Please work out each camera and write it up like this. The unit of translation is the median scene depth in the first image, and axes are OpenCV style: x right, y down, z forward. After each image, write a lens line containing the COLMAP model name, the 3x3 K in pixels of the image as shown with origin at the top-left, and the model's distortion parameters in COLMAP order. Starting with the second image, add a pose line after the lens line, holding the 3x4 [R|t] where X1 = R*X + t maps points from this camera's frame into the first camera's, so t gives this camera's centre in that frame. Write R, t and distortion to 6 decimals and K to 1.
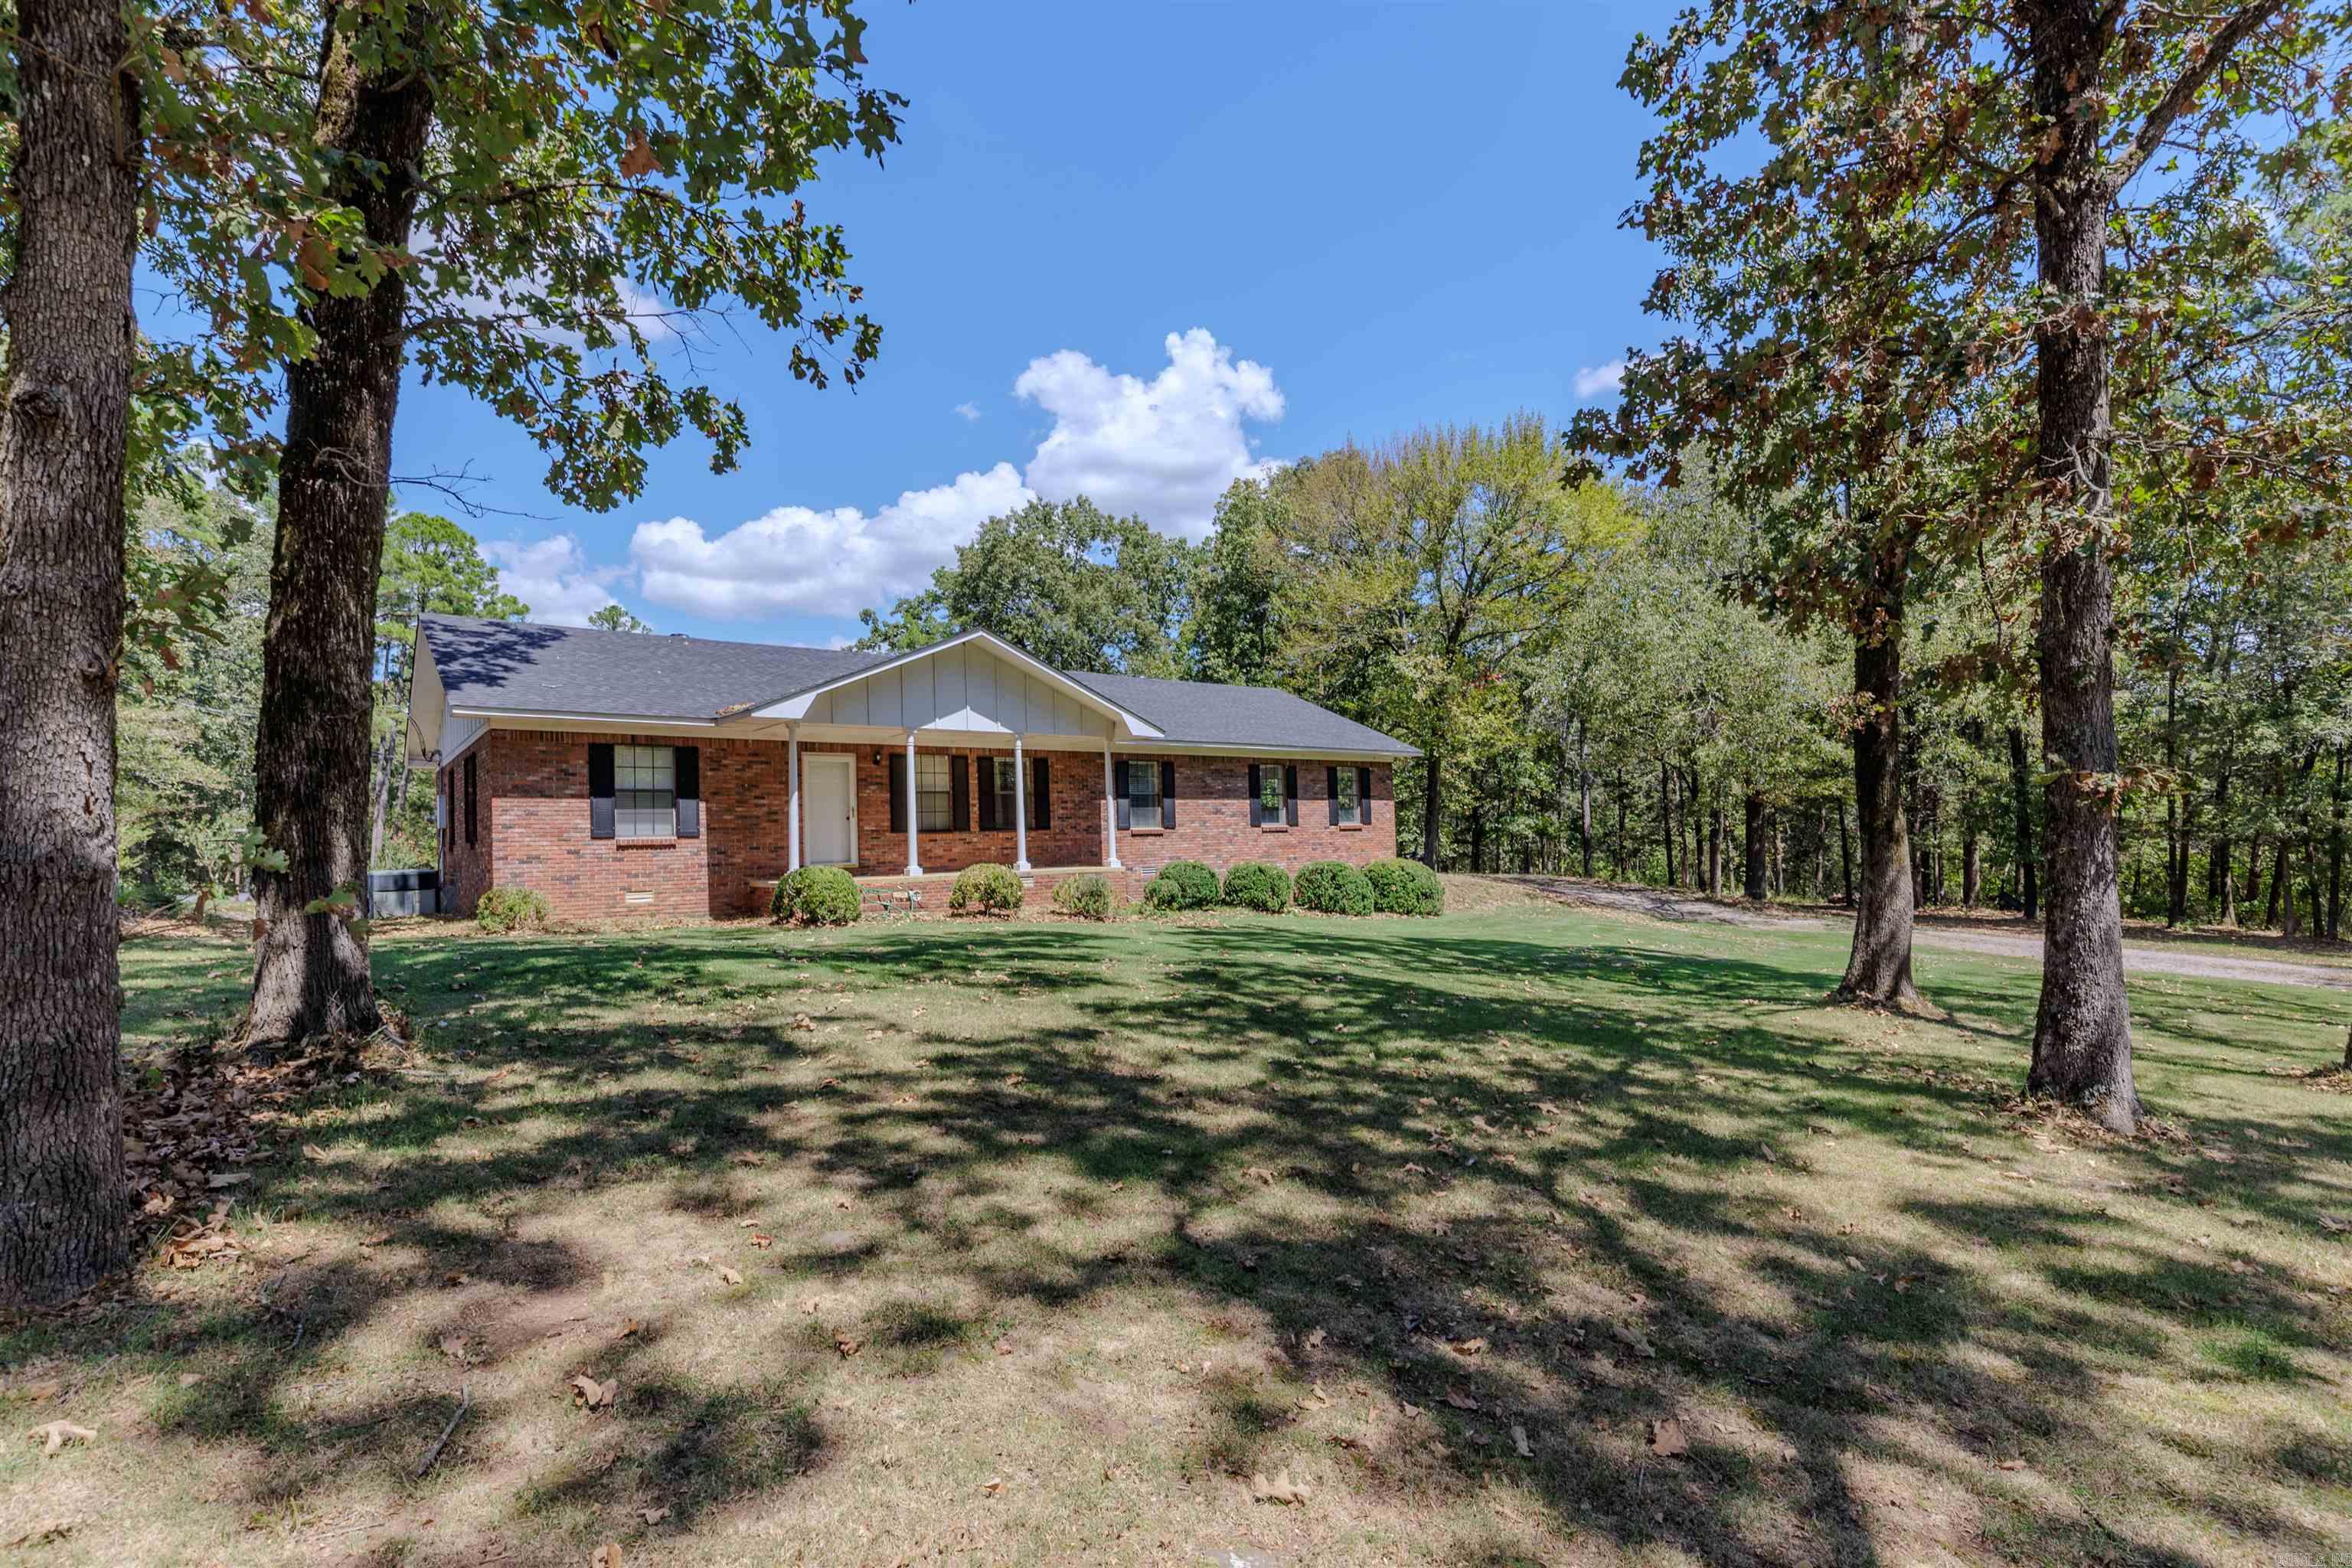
lens RADIAL K [[1065.7, 0, 1176.5], [0, 1065.7, 790.9], [0, 0, 1]] dist [0.003630, 0.000065]
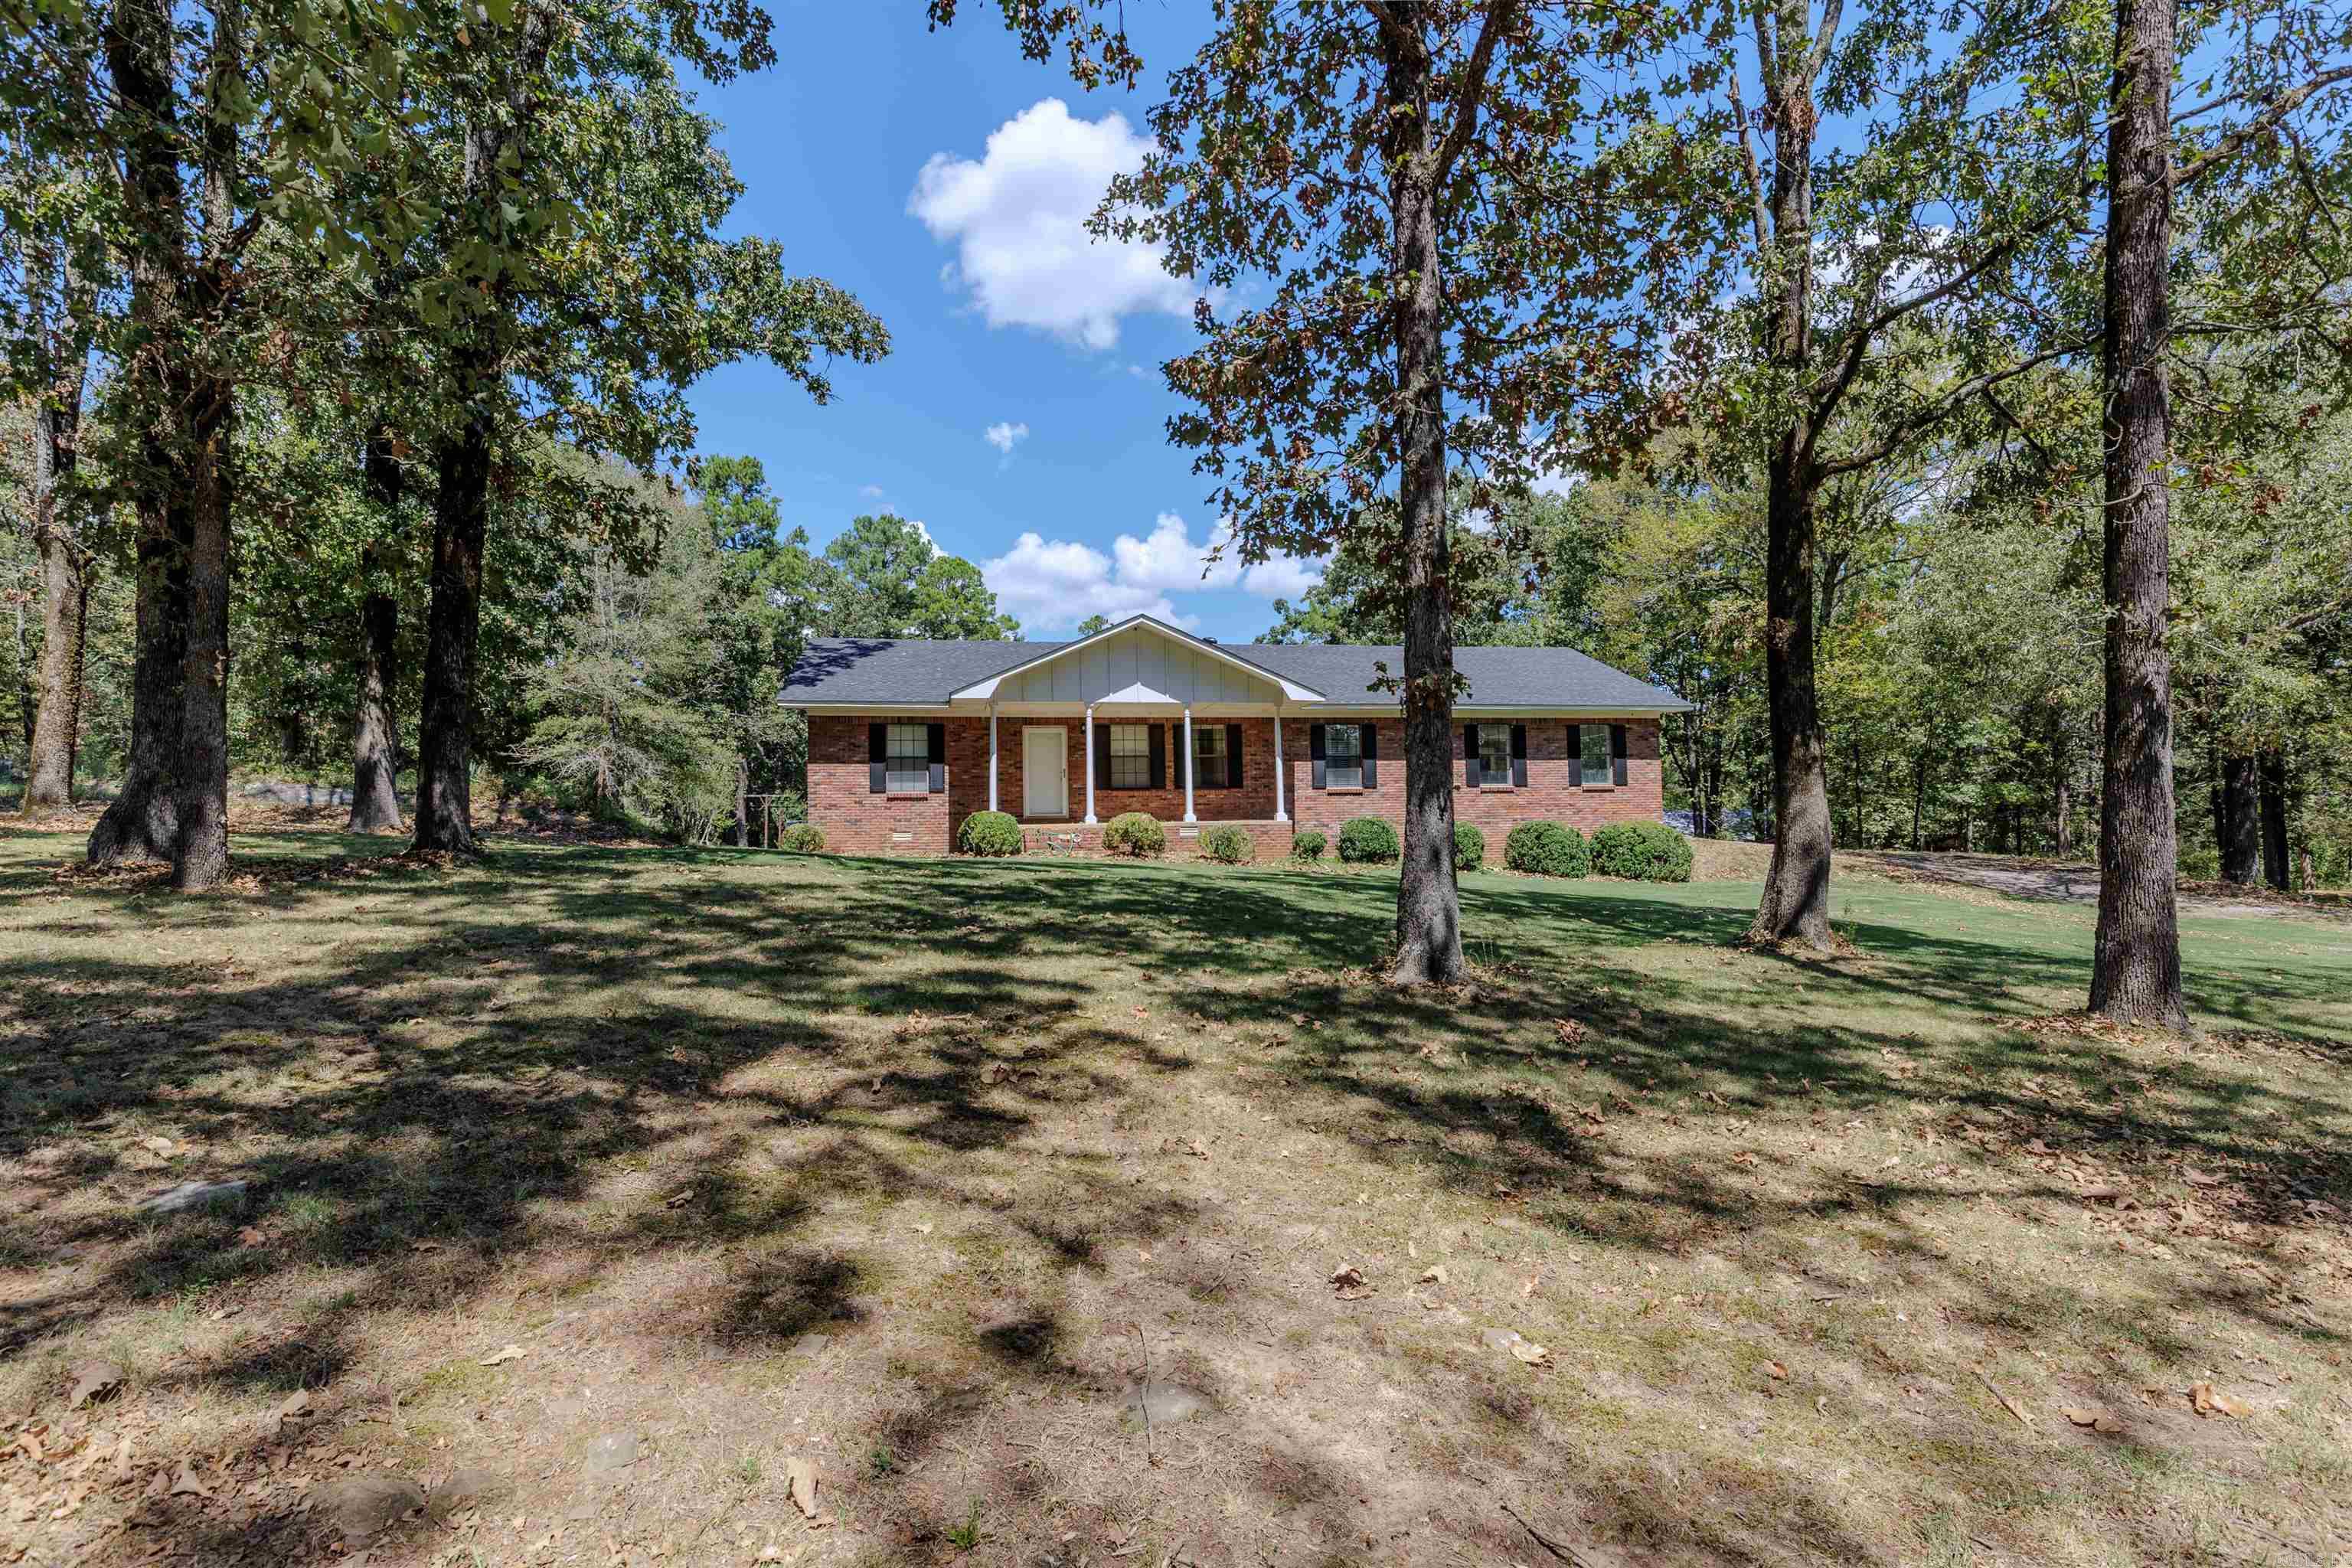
lens RADIAL K [[1091.8, 0, 1177.1], [0, 1091.8, 785.8], [0, 0, 1]] dist [-0.001915, -0.000052]
pose [[0.882986, -0.010002, -0.469293, 0.405462], [0.014149, 0.999886, 0.005313, 0.029660], [0.469187, -0.011331, 0.883026, -0.052946]]
